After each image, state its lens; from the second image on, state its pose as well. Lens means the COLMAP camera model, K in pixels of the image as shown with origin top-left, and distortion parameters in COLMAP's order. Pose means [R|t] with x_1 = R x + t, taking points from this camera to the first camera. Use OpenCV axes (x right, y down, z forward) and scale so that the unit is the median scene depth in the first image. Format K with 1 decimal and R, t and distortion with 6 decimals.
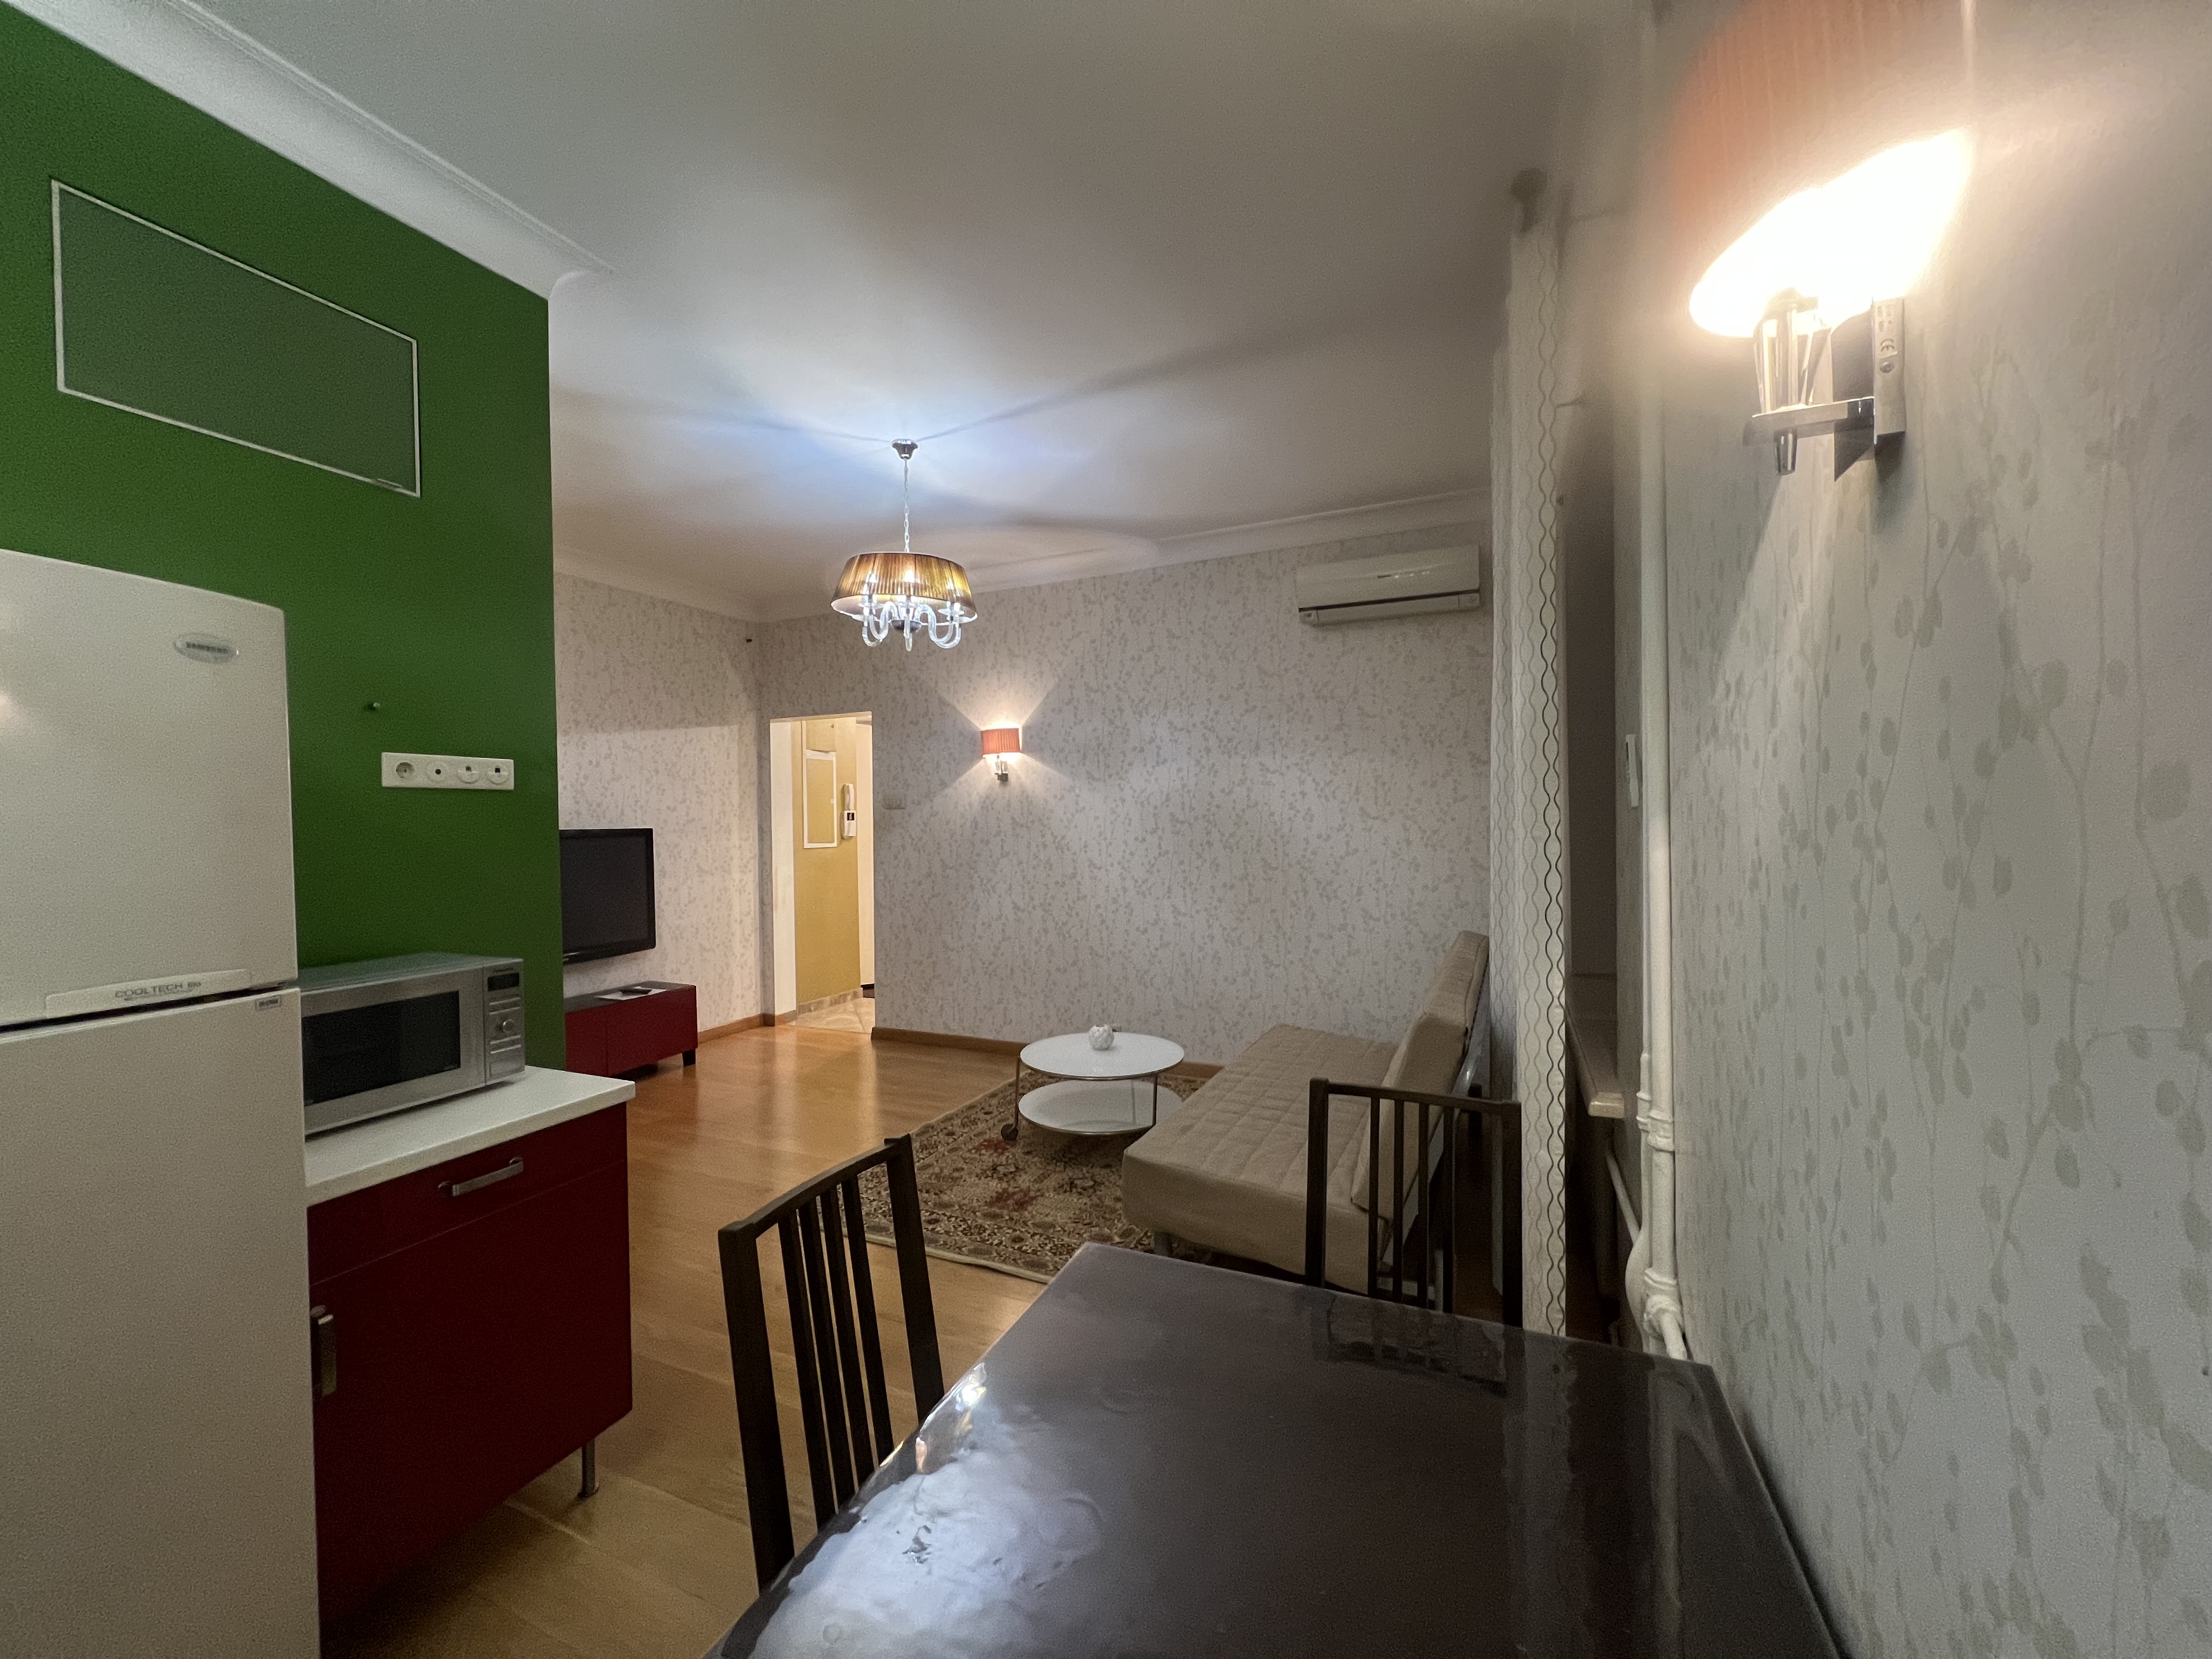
lens RADIAL K [[879.3, 0, 1098.8], [0, 879.3, 828.0], [0, 0, 1]] dist [-0.002184, 0.000049]
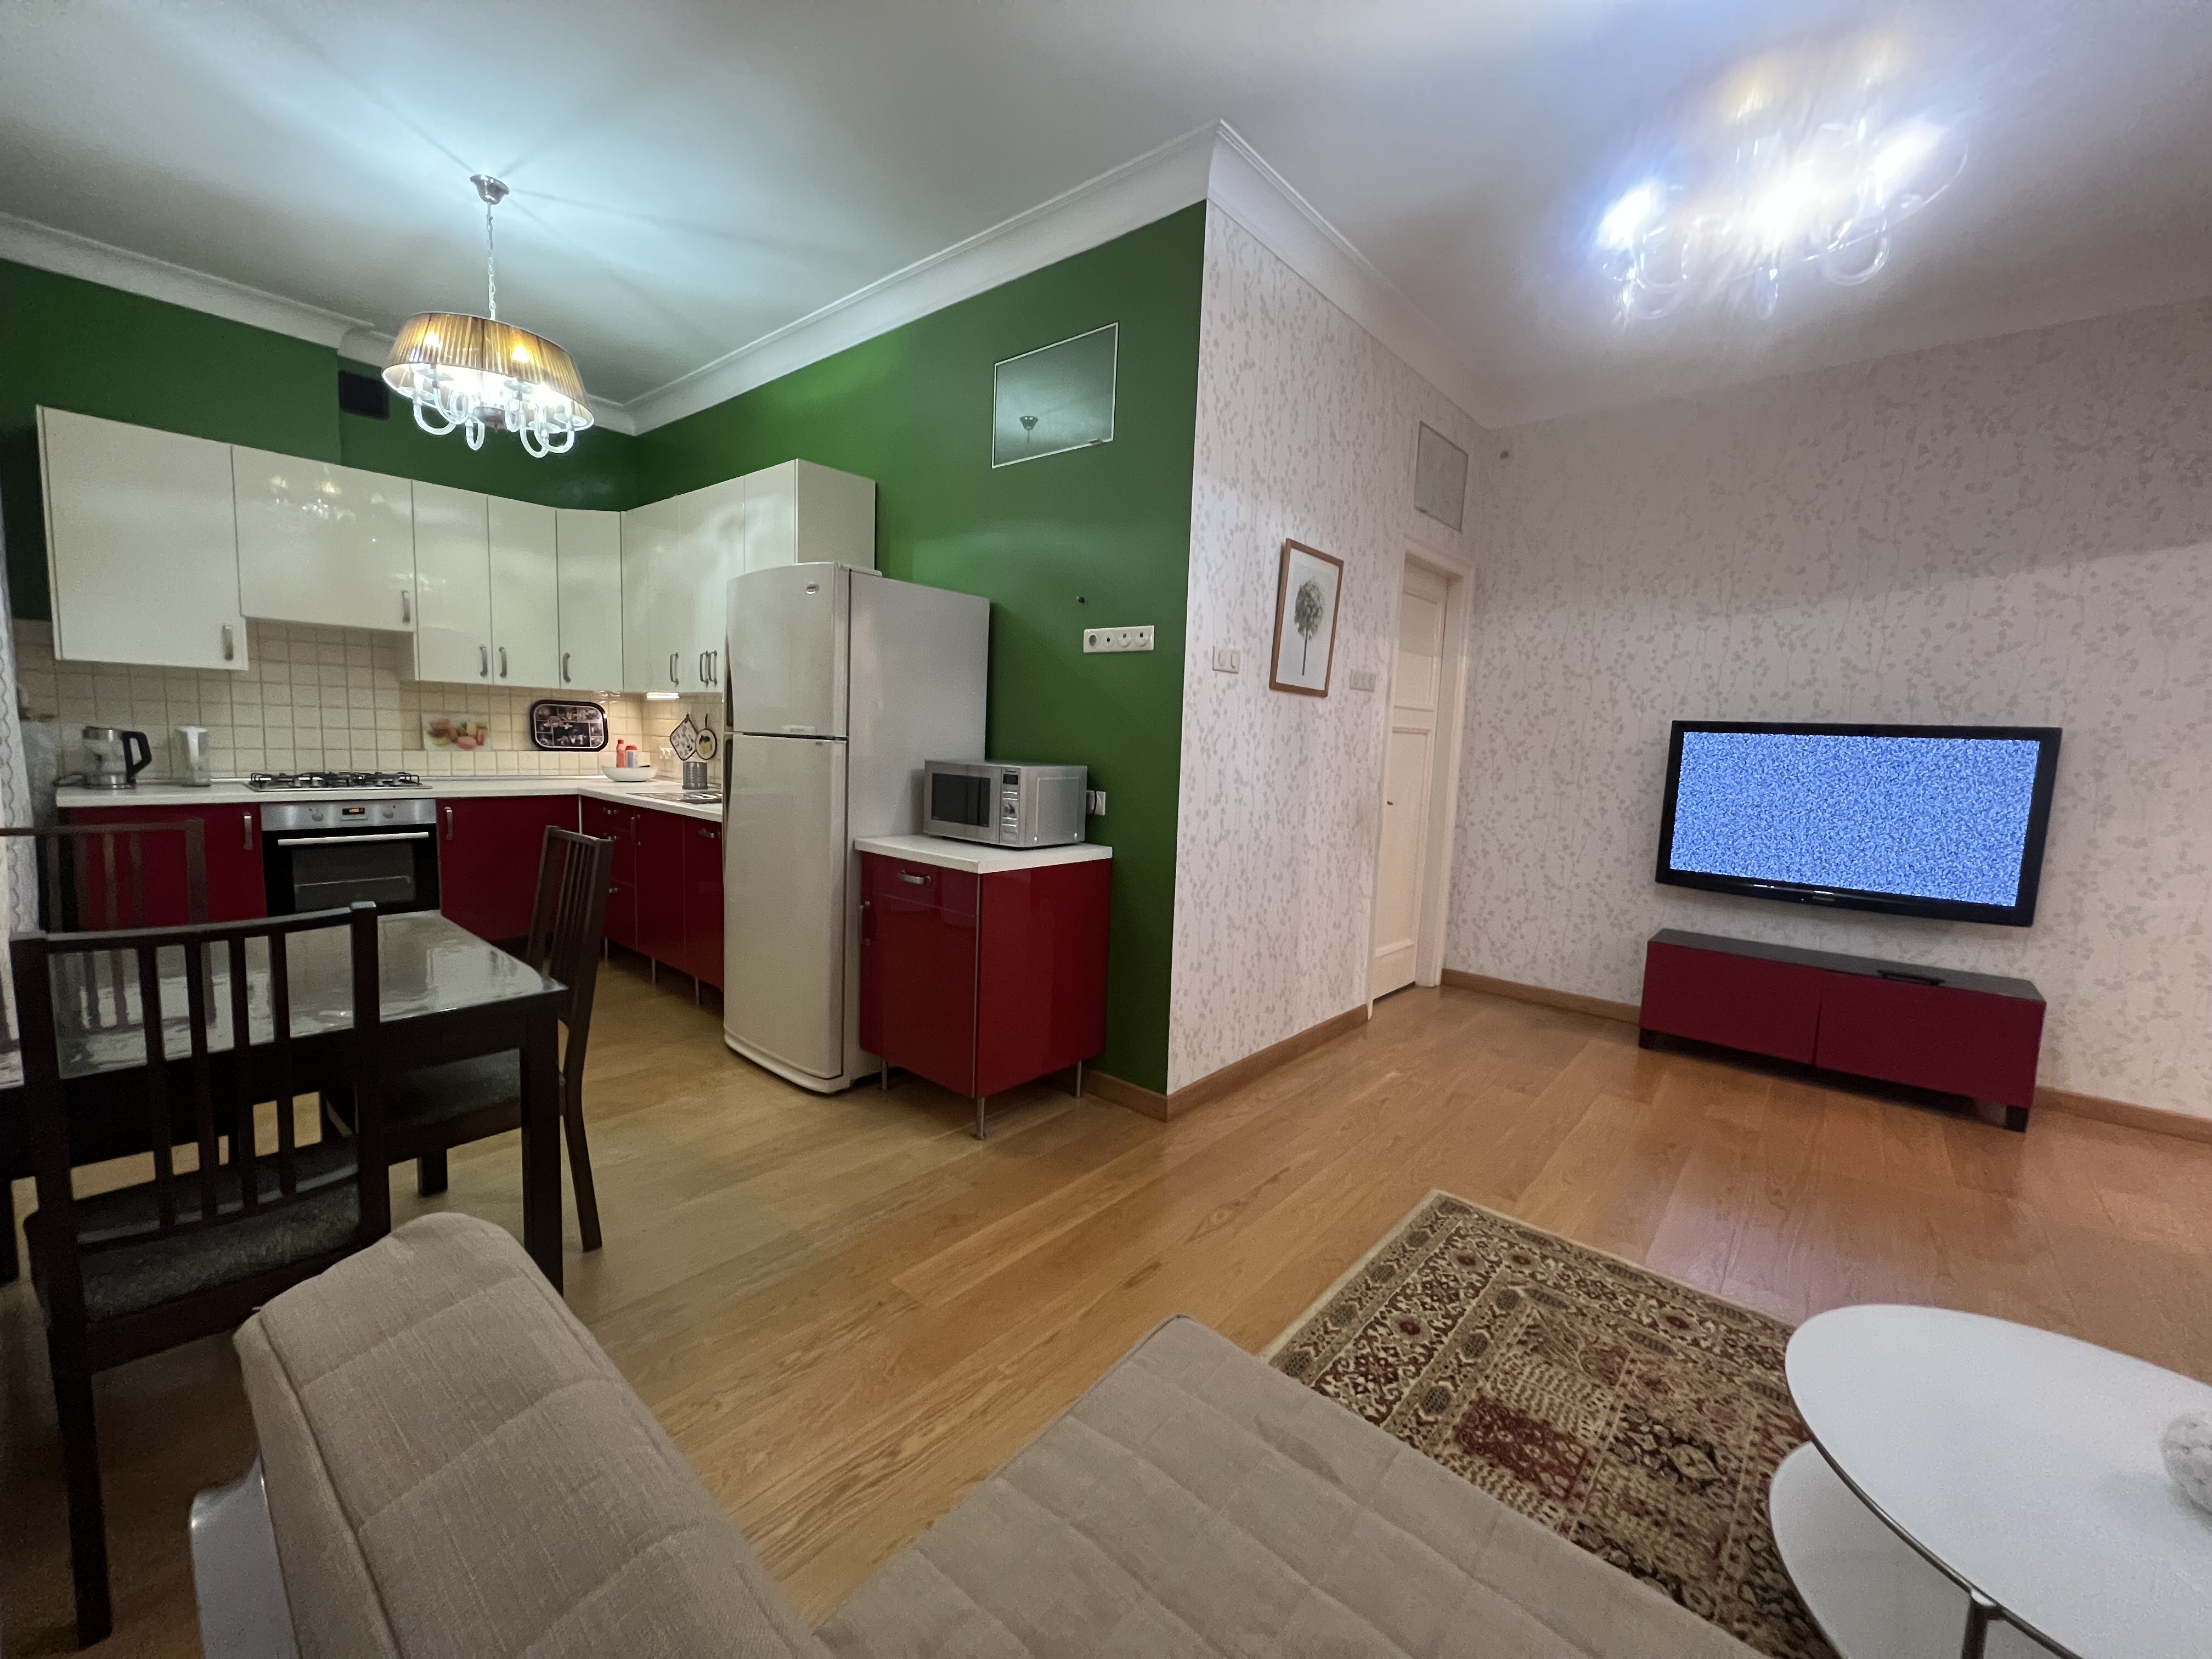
lens RADIAL K [[879.3, 0, 1098.7], [0, 879.3, 831.4], [0, 0, 1]] dist [-0.002184, 0.000049]
pose [[-0.279809, 0.105455, -0.954246, 0.377525], [-0.044678, 0.991442, 0.122666, 0.040930], [0.959015, 0.076957, -0.272703, 0.857782]]
